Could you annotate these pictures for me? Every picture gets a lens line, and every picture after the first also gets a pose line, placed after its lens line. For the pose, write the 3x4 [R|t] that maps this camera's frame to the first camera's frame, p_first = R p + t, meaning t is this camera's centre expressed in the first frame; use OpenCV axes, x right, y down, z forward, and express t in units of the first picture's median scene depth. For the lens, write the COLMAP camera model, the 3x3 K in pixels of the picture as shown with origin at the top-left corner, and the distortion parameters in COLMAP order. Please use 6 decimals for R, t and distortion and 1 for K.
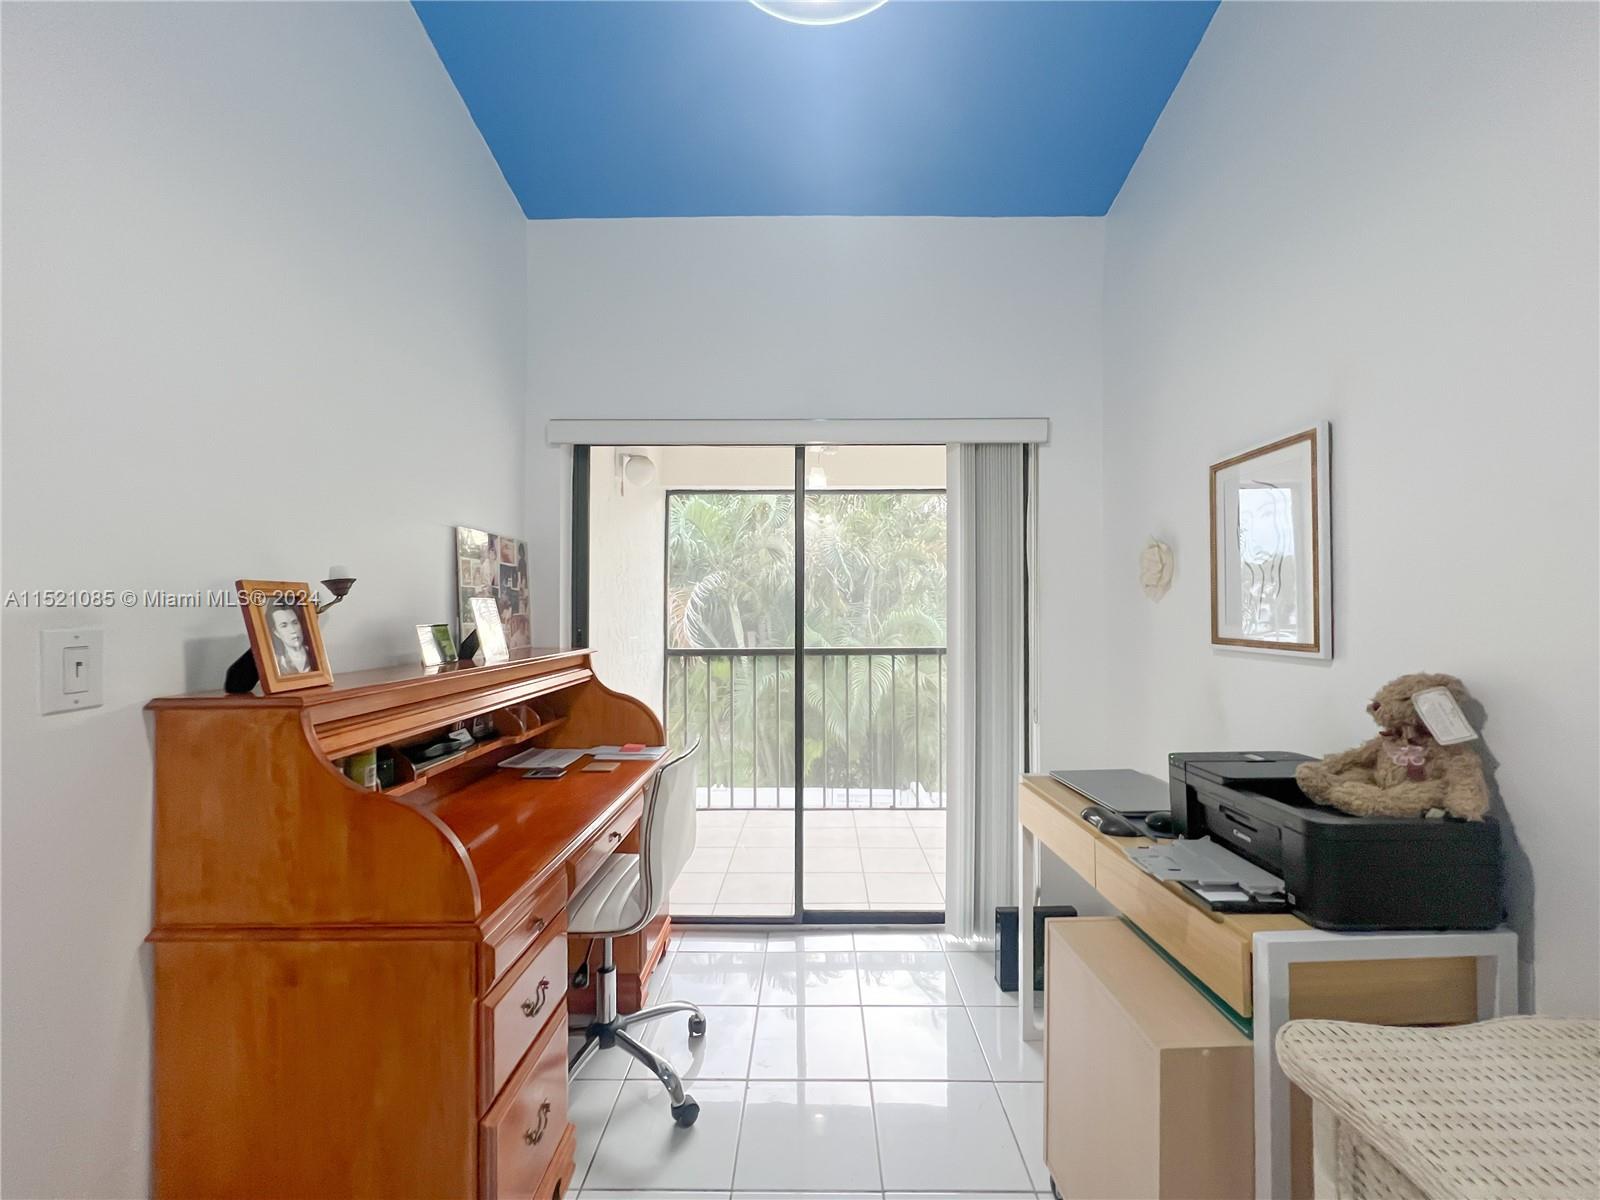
lens RADIAL K [[655.0, 0, 832.0], [0, 655.0, 597.6], [0, 0, 1]] dist [-0.001249, -0.000052]
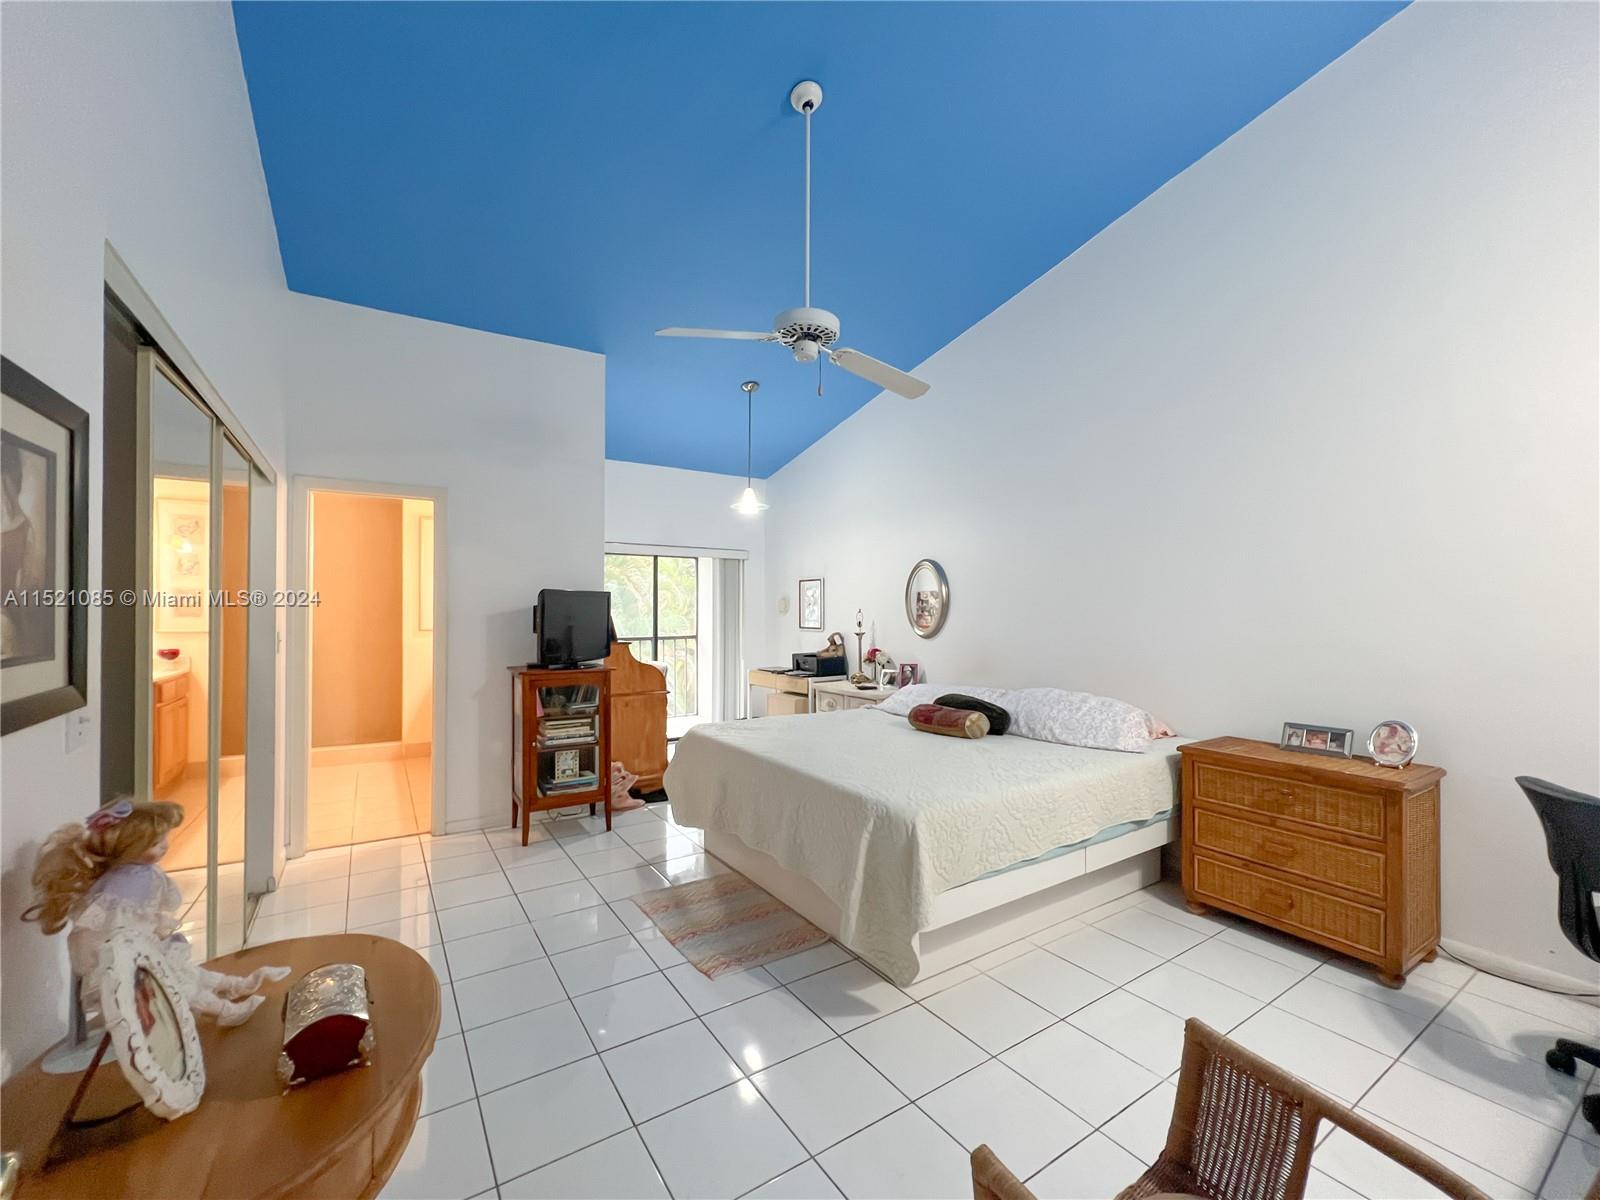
lens RADIAL K [[655.0, 0, 792.7], [0, 655.0, 616.2], [0, 0, 1]] dist [-0.001249, -0.000052]
pose [[0.849504, -0.003779, 0.527568, -1.397525], [-0.011032, 0.999628, 0.024925, -0.091989], [-0.527467, -0.026994, 0.849147, -2.114142]]
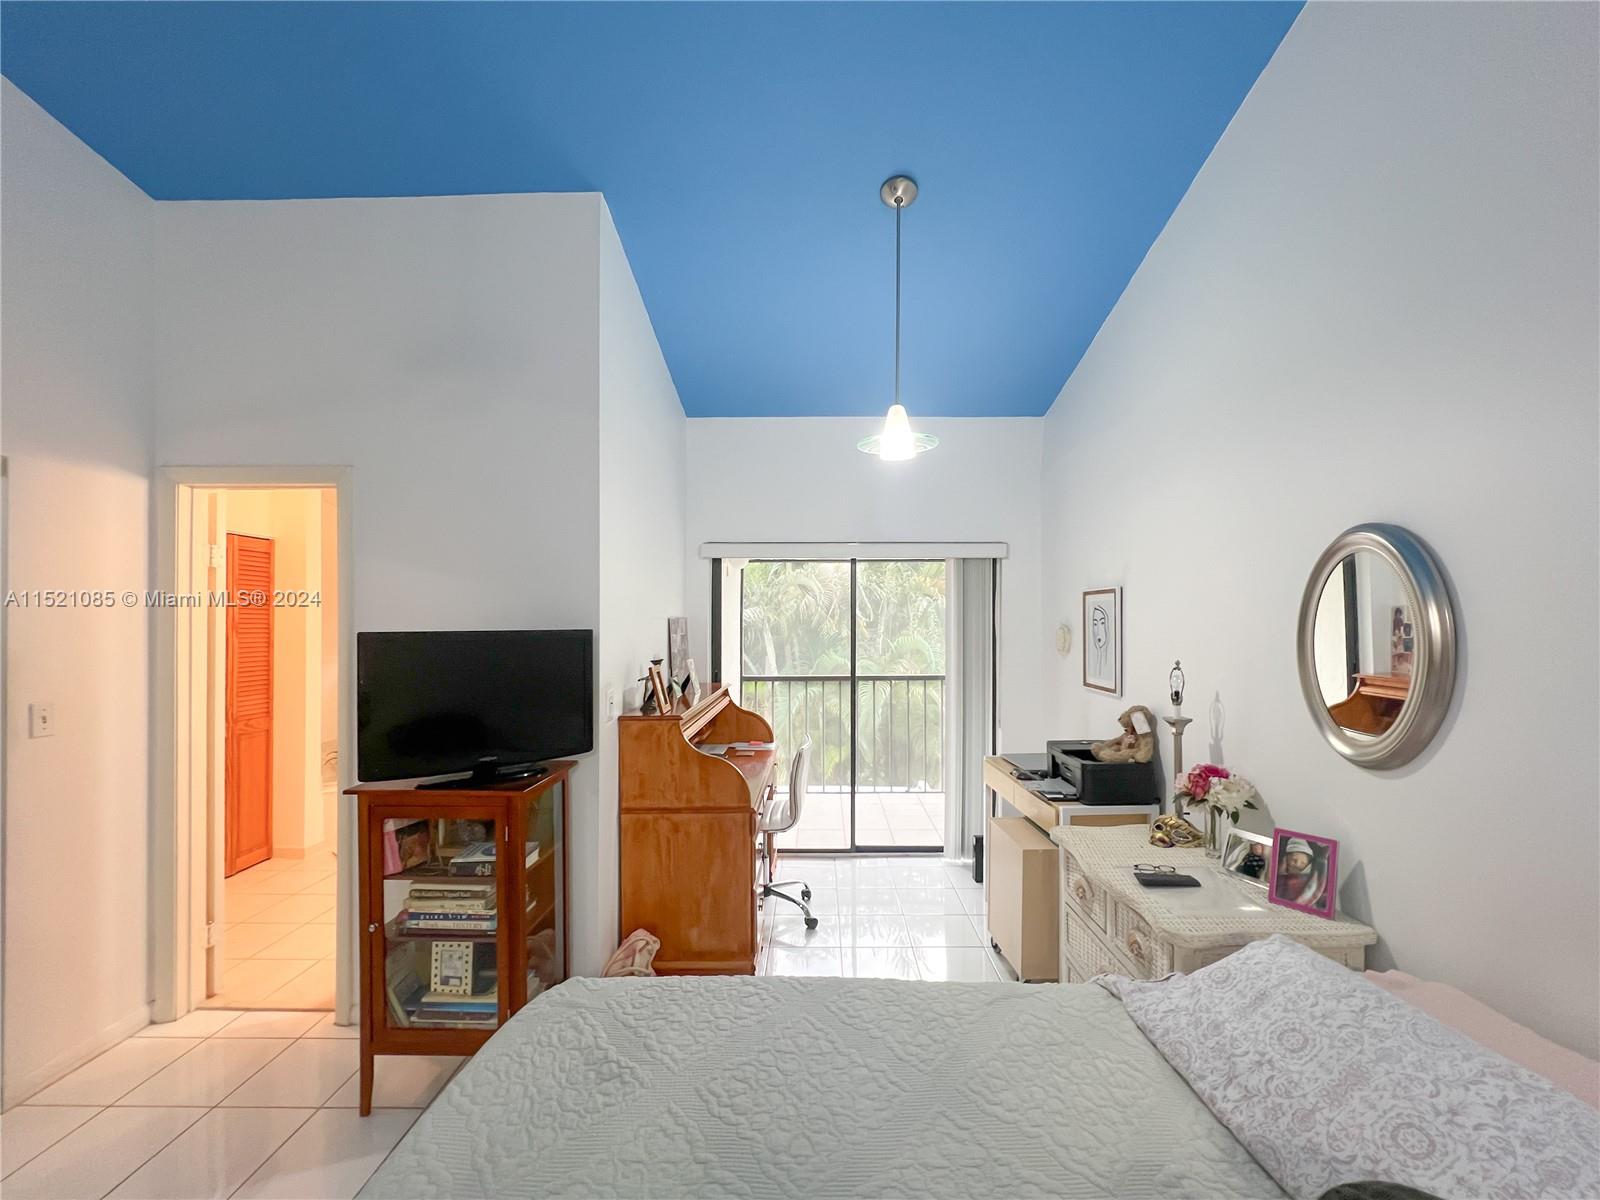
lens RADIAL K [[655.0, 0, 833.7], [0, 655.0, 626.1], [0, 0, 1]] dist [-0.001249, -0.000052]
pose [[0.999992, -0.001118, -0.003719, -0.140643], [0.001223, 0.999597, 0.028350, -0.160256], [0.003686, -0.028354, 0.999591, -0.913556]]
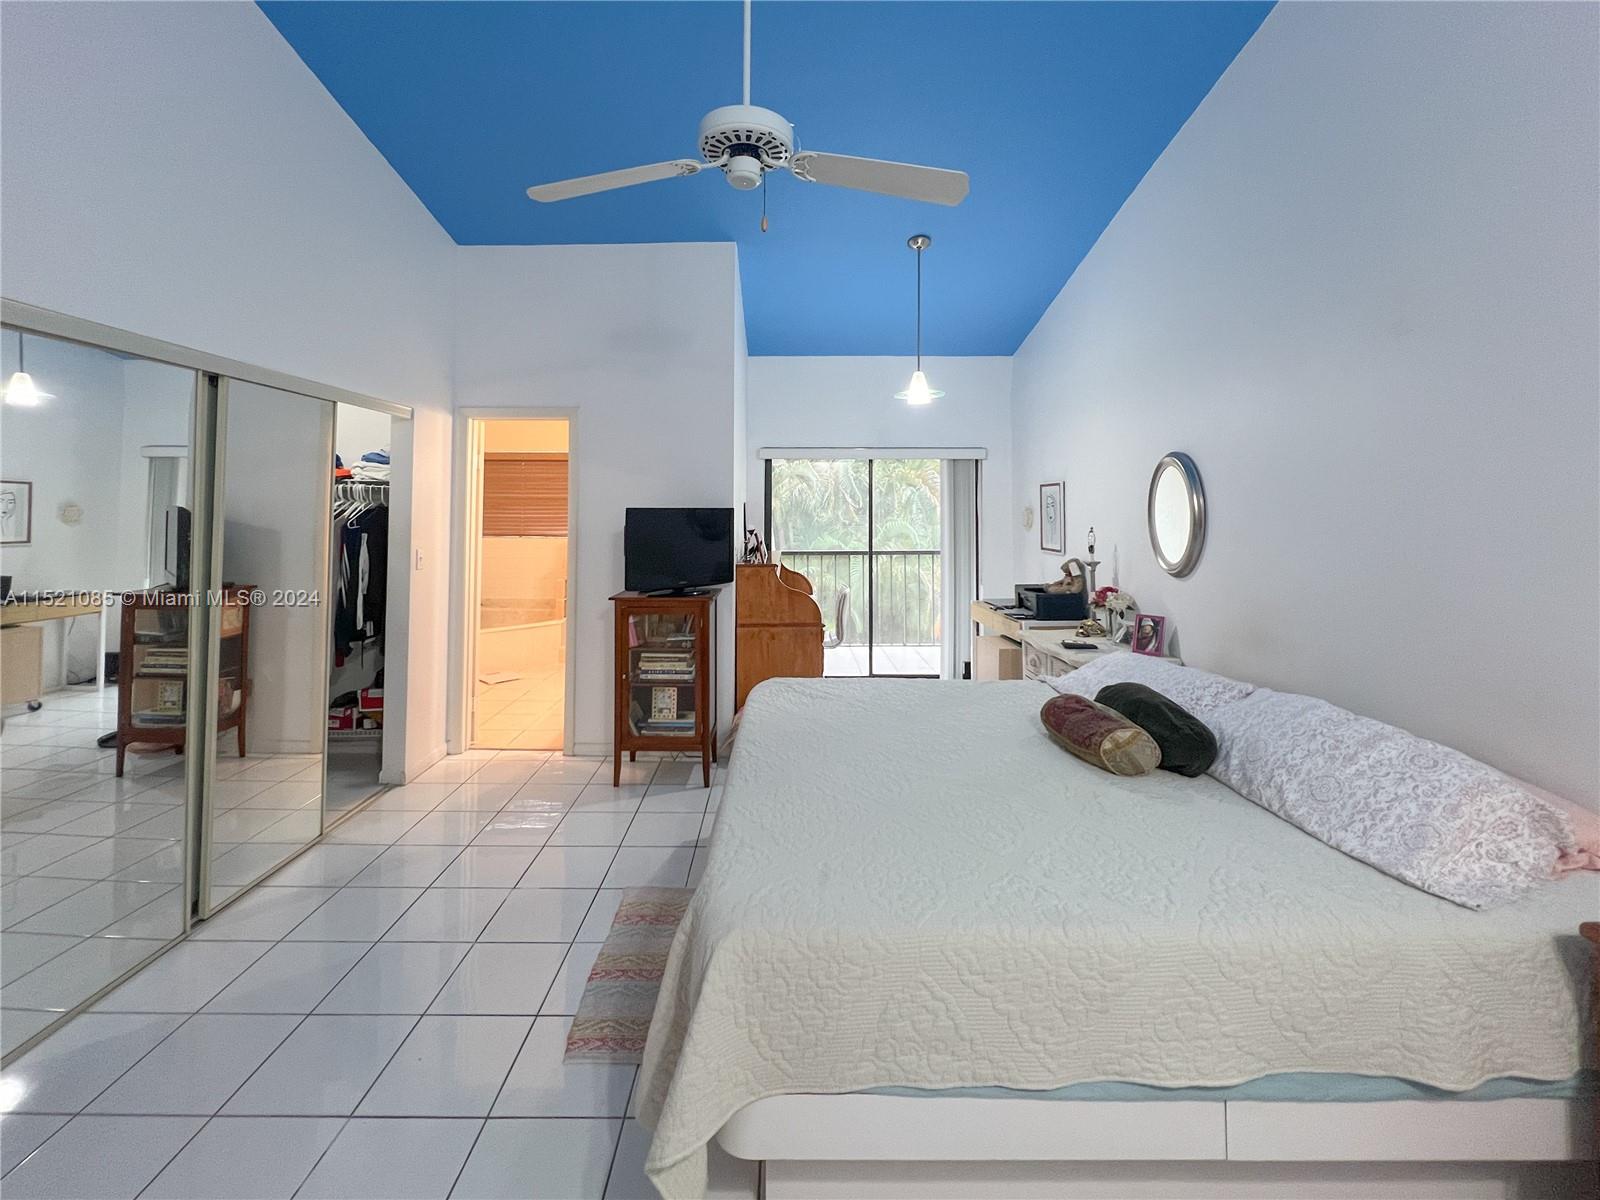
lens RADIAL K [[692.2, 0, 786.2], [0, 692.2, 488.4], [0, 0, 1]] dist [0.001607, -0.001077]
pose [[0.999730, -0.000273, -0.023256, -0.414698], [-0.000026, 0.999917, -0.012846, -0.149183], [0.023257, 0.012843, 0.999647, -1.920983]]
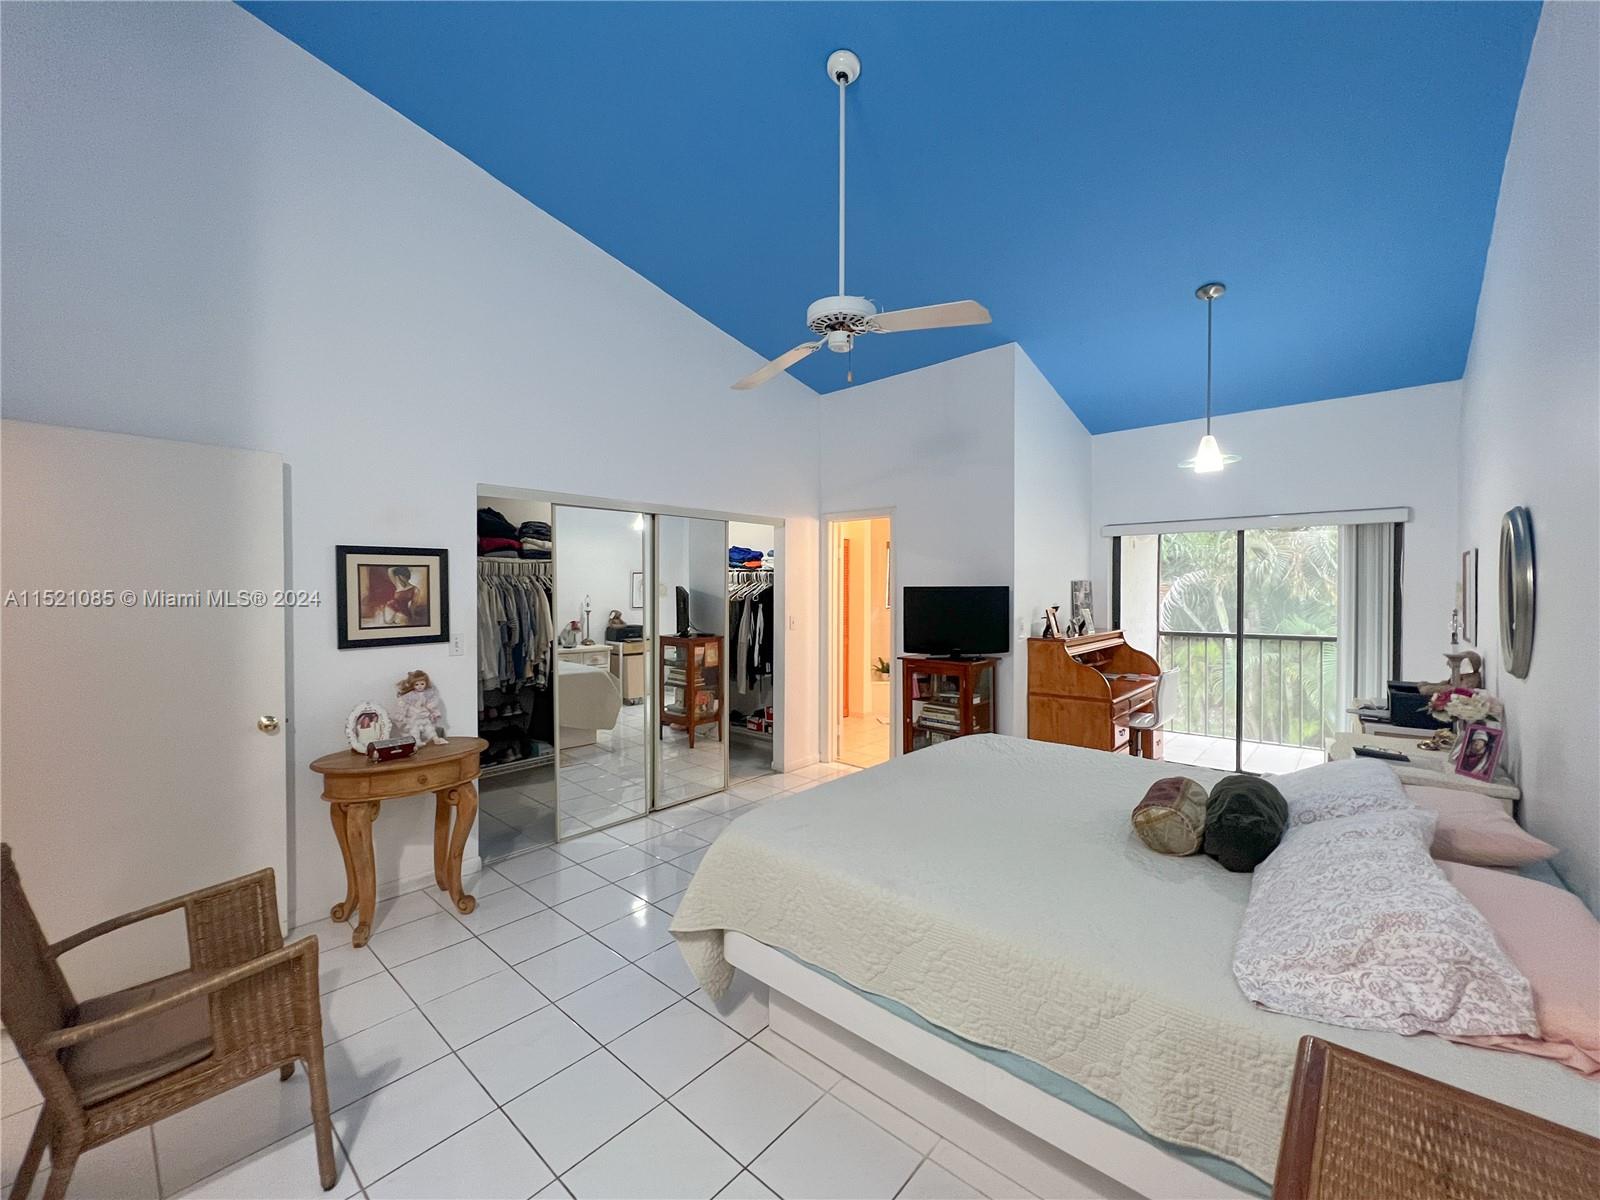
lens RADIAL K [[655.0, 0, 781.4], [0, 655.0, 597.4], [0, 0, 1]] dist [-0.001249, -0.000052]
pose [[0.725007, 0.007524, -0.688700, 0.444161], [0.015188, 0.999522, 0.026909, -0.151747], [0.688574, -0.029970, 0.724547, -1.967201]]
